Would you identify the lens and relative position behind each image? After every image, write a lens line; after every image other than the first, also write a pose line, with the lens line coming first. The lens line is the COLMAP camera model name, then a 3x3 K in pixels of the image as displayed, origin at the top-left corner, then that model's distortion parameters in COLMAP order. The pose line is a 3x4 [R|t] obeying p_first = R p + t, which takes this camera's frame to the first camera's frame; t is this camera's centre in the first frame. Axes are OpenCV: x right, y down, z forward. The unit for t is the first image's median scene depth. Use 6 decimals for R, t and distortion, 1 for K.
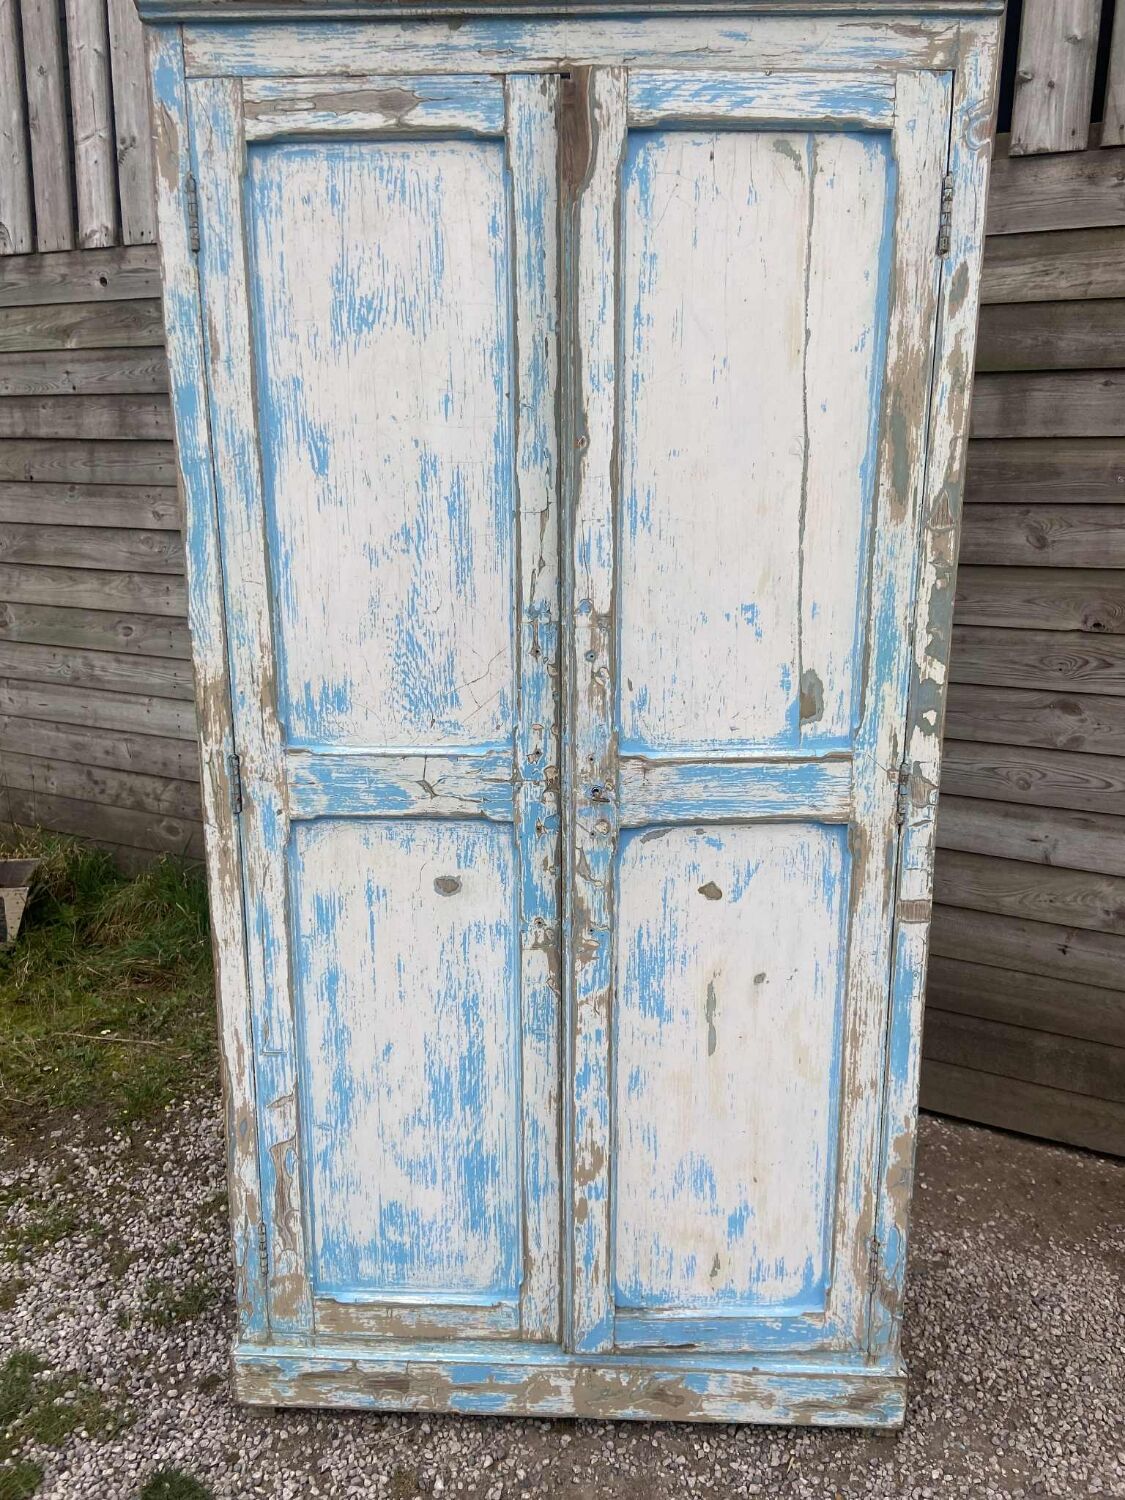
lens RADIAL K [[1126.5, 0, 567.2], [0, 1126.5, 749.5], [0, 0, 1]] dist [0.117580, -0.148419]
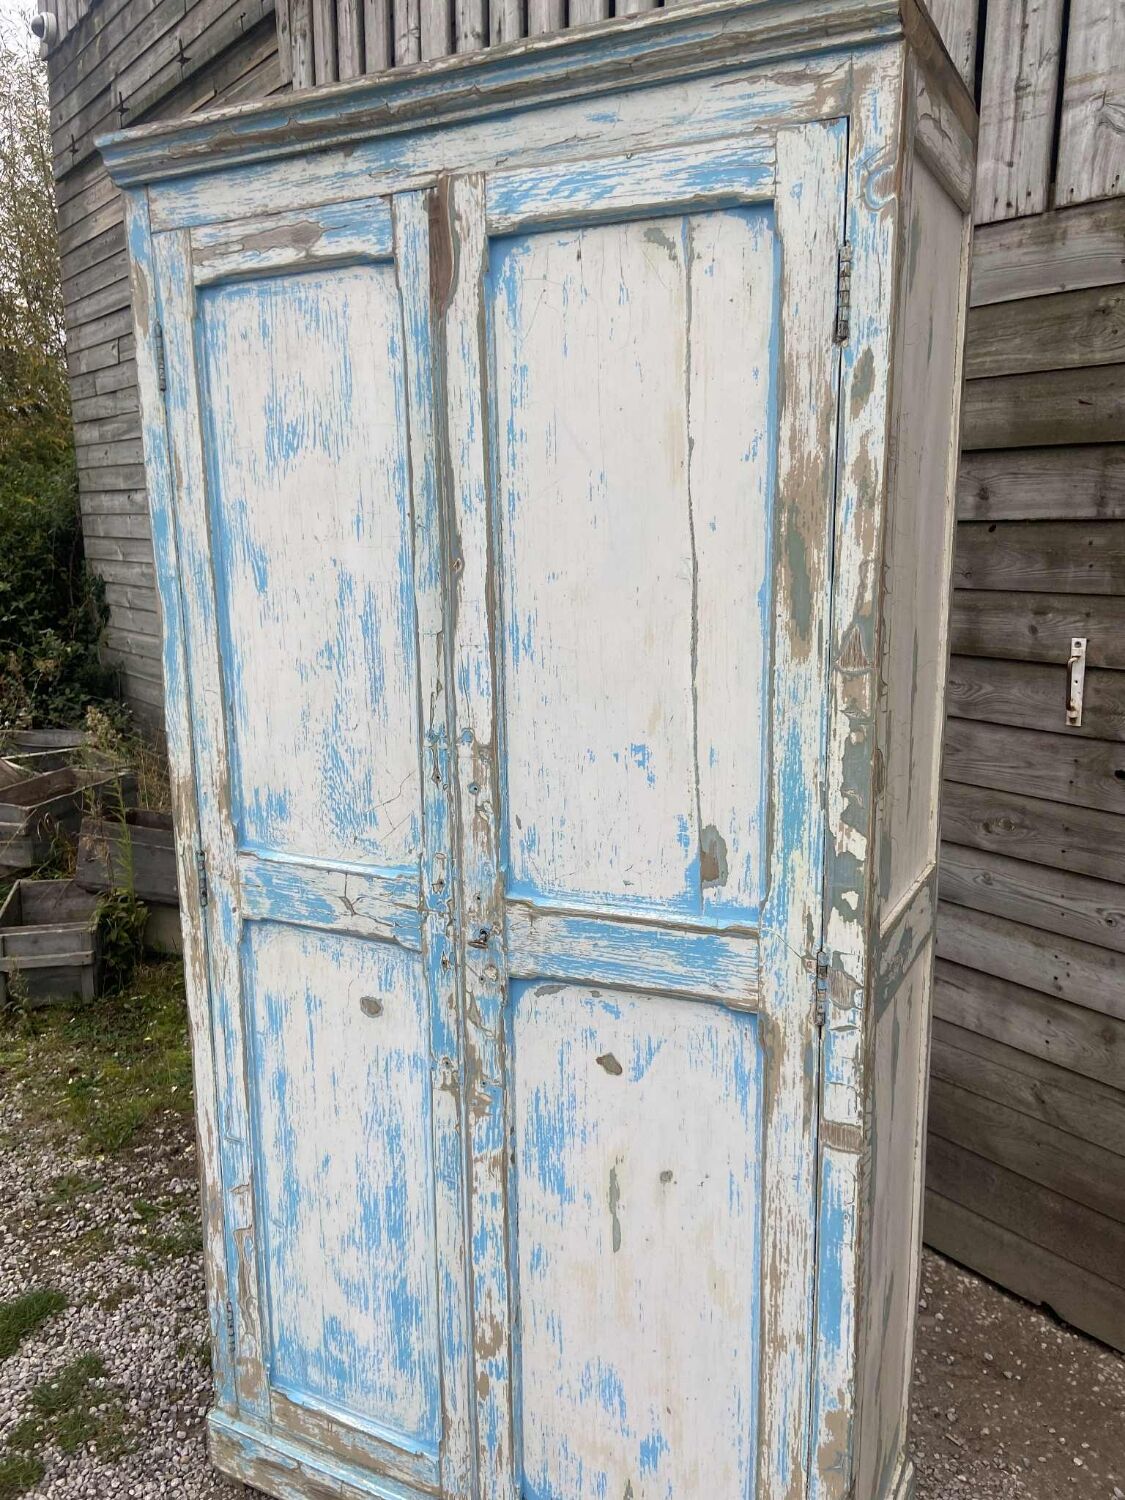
lens RADIAL K [[1126.5, 0, 568.0], [0, 1126.5, 748.6], [0, 0, 1]] dist [0.117580, -0.148419]
pose [[0.905987, 0.069695, -0.417530, 0.480692], [-0.084418, 0.996288, -0.016874, -0.107513], [0.414804, 0.050534, 0.908507, 0.188579]]
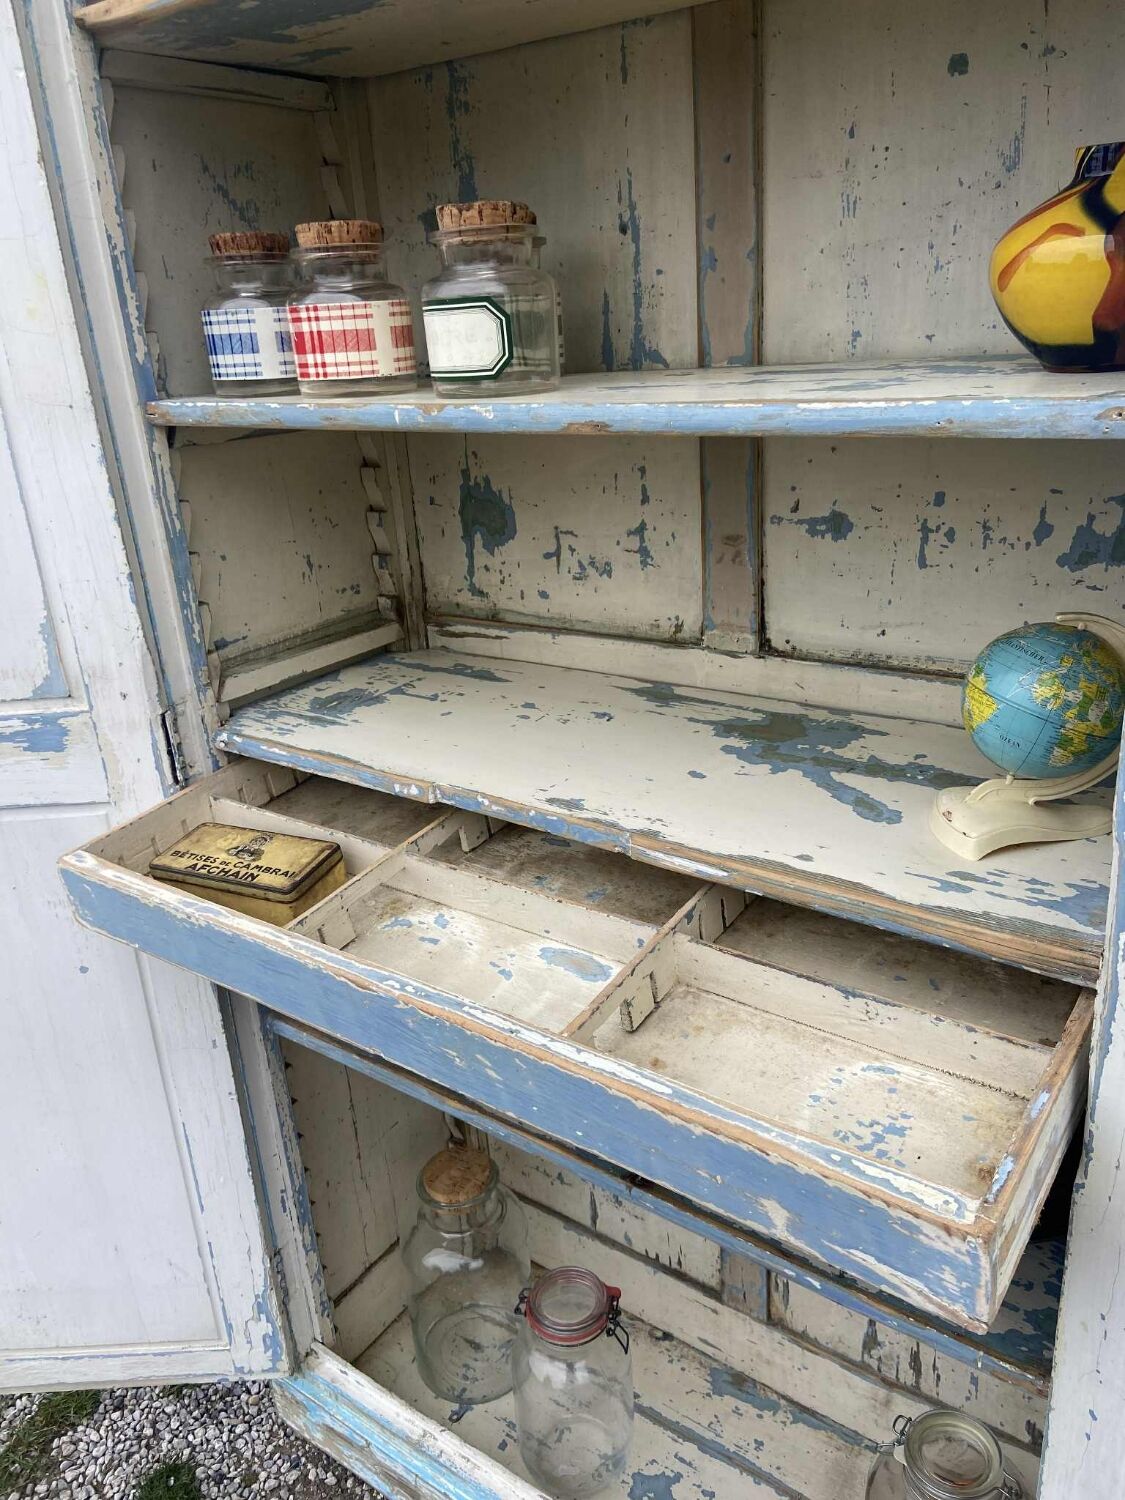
lens RADIAL K [[1126.5, 0, 571.6], [0, 1126.5, 747.1], [0, 0, 1]] dist [0.117580, -0.148419]
pose [[0.830530, 0.140740, -0.538899, 0.362493], [-0.057326, 0.984010, 0.168638, -0.112301], [0.554016, -0.109166, 0.825317, 0.555003]]
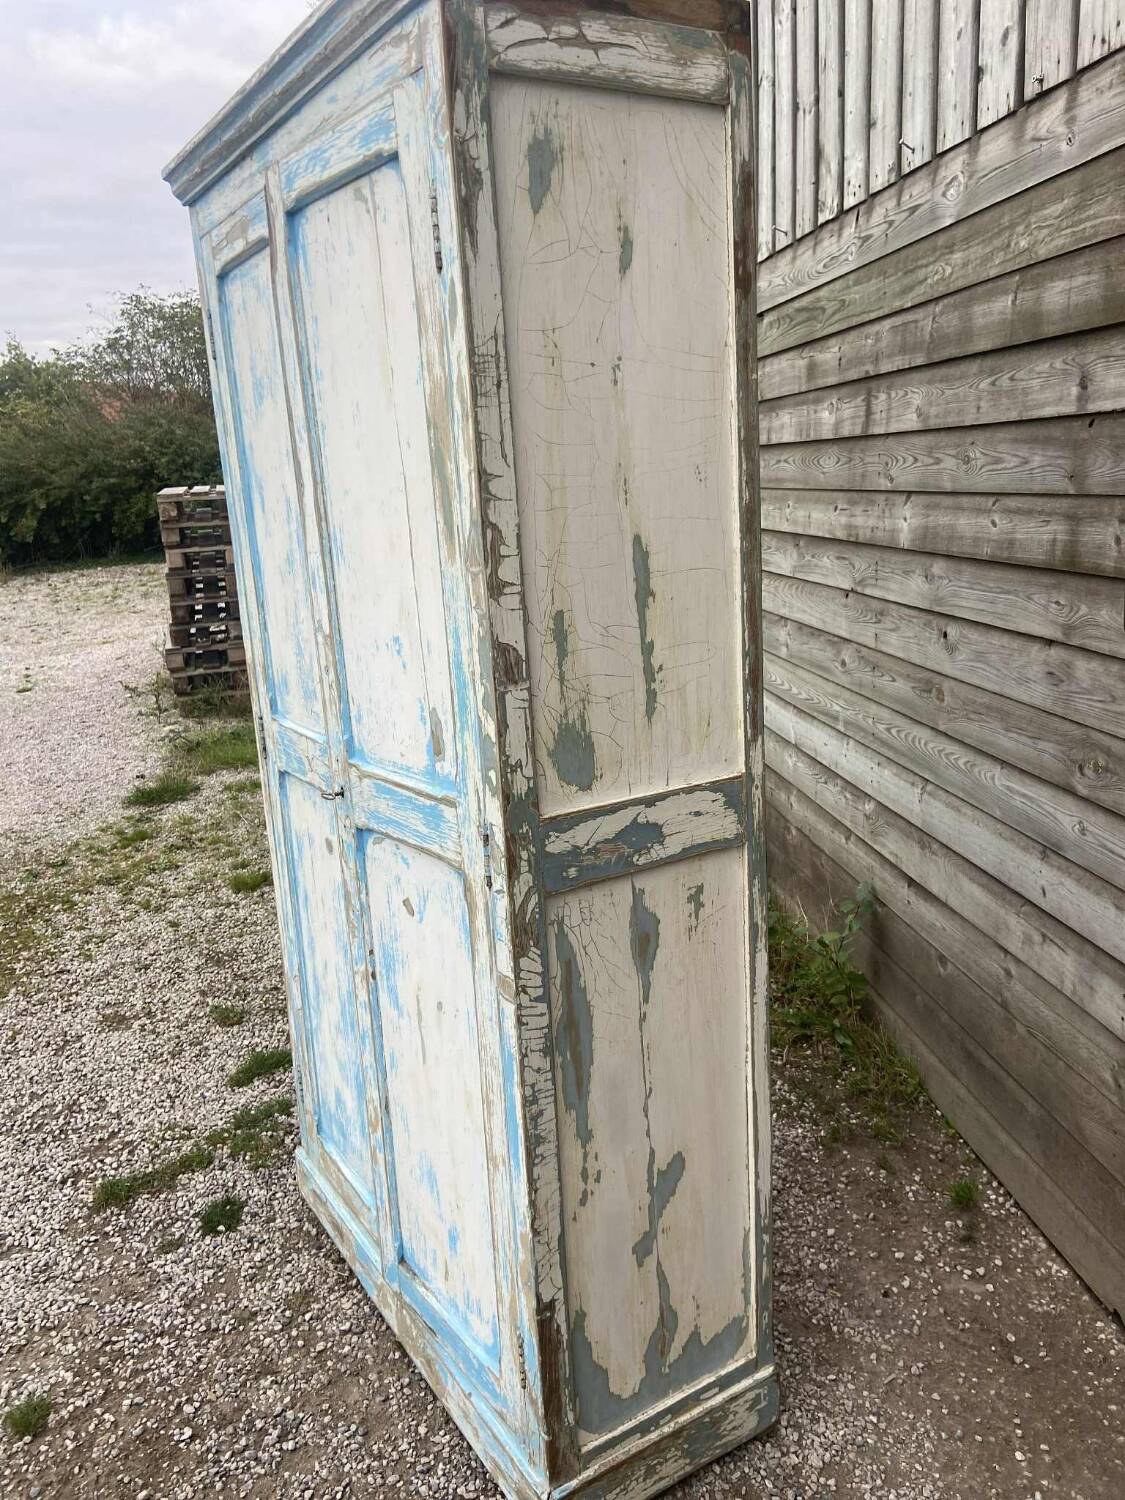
lens RADIAL K [[1126.5, 0, 568.5], [0, 1126.5, 749.4], [0, 0, 1]] dist [0.117580, -0.148419]
pose [[0.561219, 0.158429, -0.812363, 1.113506], [-0.134196, 0.985940, 0.099572, -0.152299], [0.816716, 0.053135, 0.574589, 0.549786]]
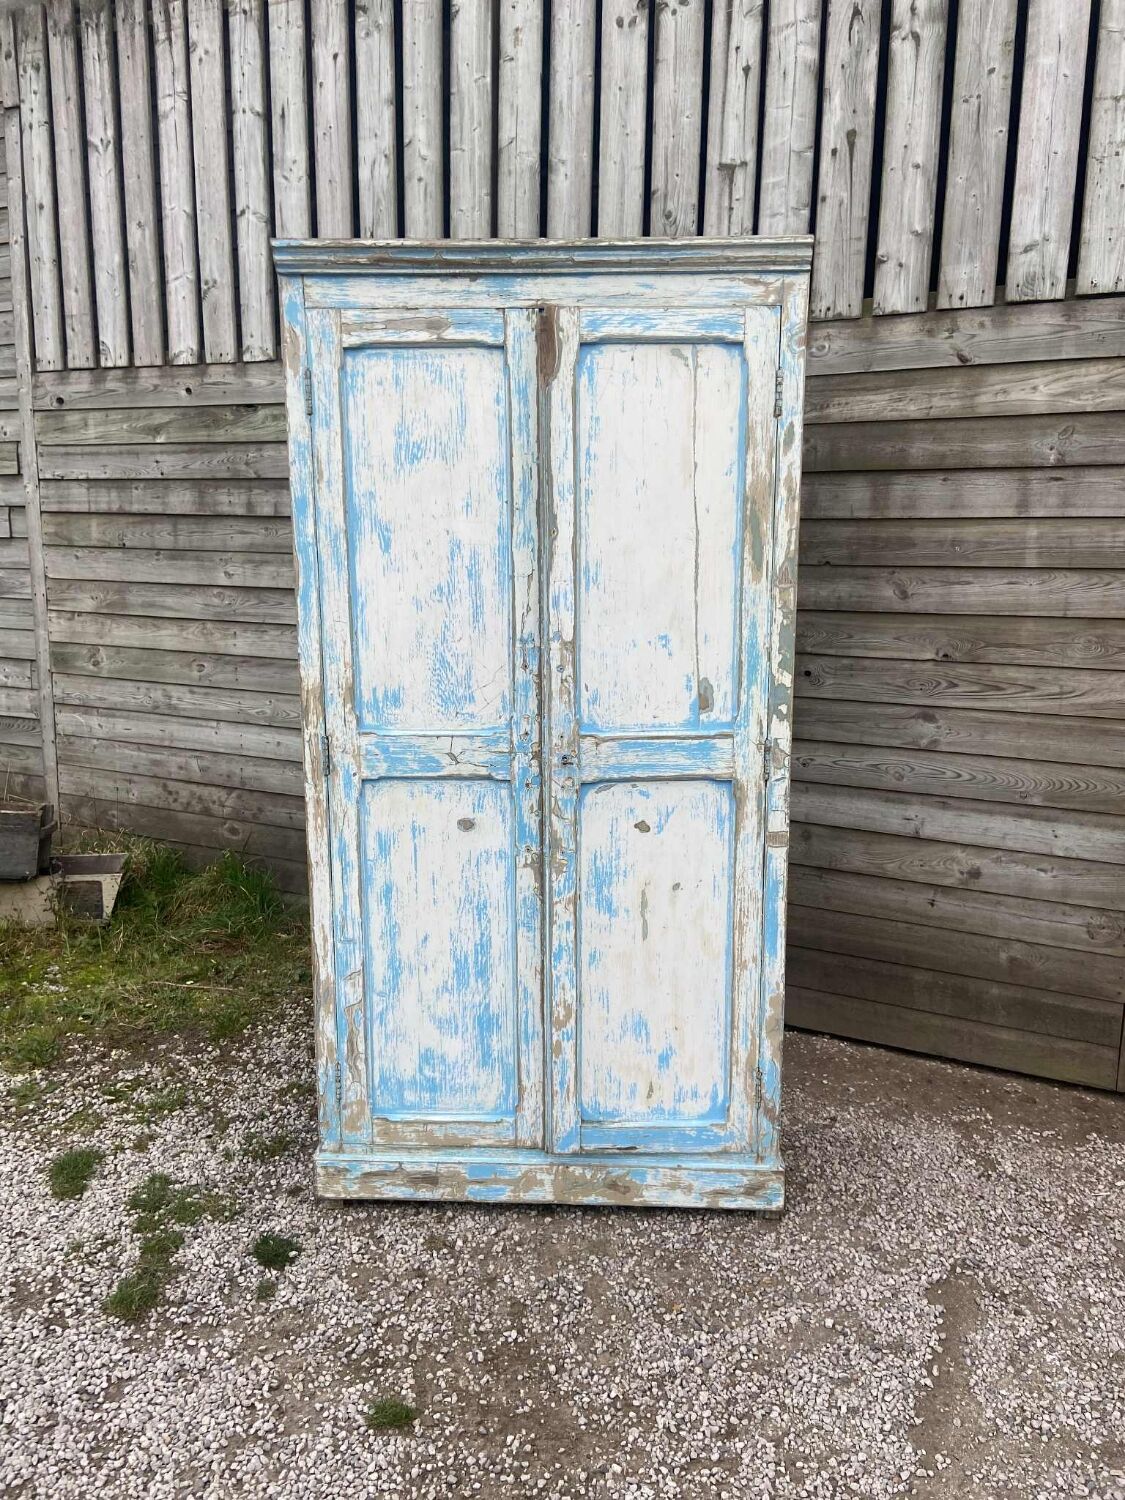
lens RADIAL K [[1126.5, 0, 569.5], [0, 1126.5, 750.7], [0, 0, 1]] dist [0.117580, -0.148419]
pose [[0.999995, -0.002493, -0.002184, 0.036454], [0.002396, 0.999052, -0.043458, 0.096305], [0.002290, 0.043453, 0.999053, -0.533155]]
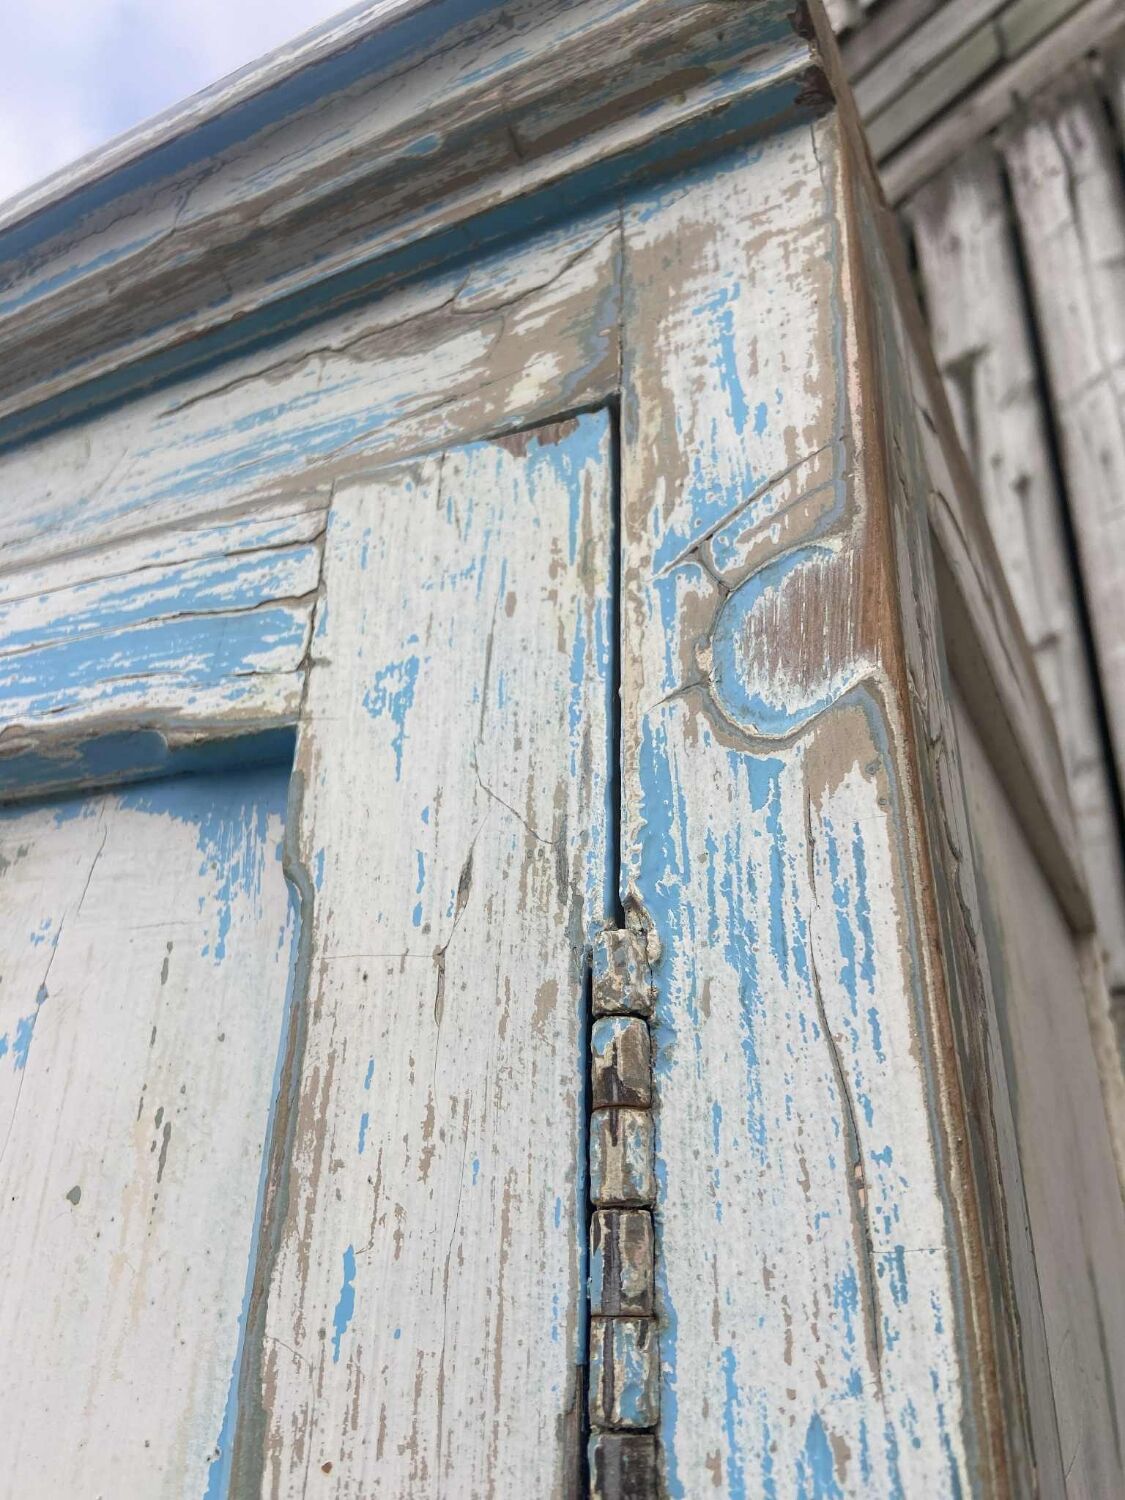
lens RADIAL K [[1147.6, 0, 581.4], [0, 1147.6, 742.0], [0, 0, 1]] dist [0.063971, -0.001415]
pose [[0.911380, -0.168608, -0.375444, 0.355354], [-0.112954, 0.774733, -0.622118, -0.400143], [0.395763, 0.609393, 0.687031, 0.829575]]
